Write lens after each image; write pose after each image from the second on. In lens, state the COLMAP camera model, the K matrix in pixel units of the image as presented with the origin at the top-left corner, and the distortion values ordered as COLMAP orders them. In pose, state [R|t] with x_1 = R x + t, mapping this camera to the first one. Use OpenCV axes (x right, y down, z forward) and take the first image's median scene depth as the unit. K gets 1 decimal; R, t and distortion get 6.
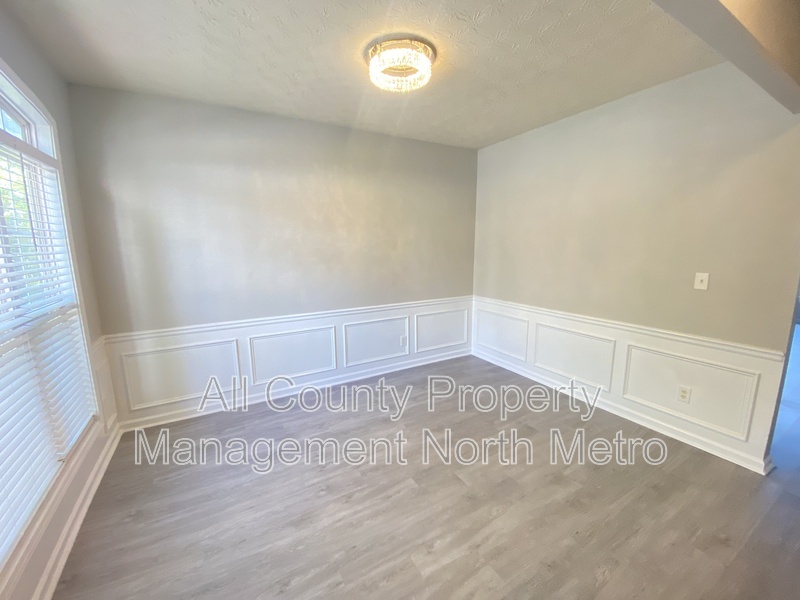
lens RADIAL K [[329.0, 0, 401.4], [0, 329.0, 292.2], [0, 0, 1]] dist [0.000348, -0.000089]
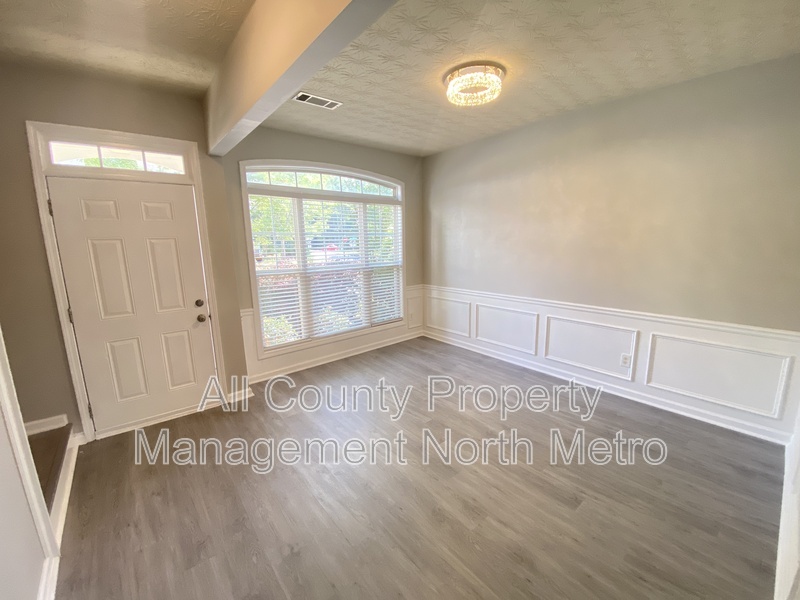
lens RADIAL K [[328.5, 0, 394.5], [0, 328.5, 300.1], [0, 0, 1]] dist [0.000245, -0.000093]
pose [[0.144263, 0.179690, -0.973088, 0.970718], [-0.118412, 0.979443, 0.163308, -0.075815], [0.982429, 0.091666, 0.162575, 0.490285]]
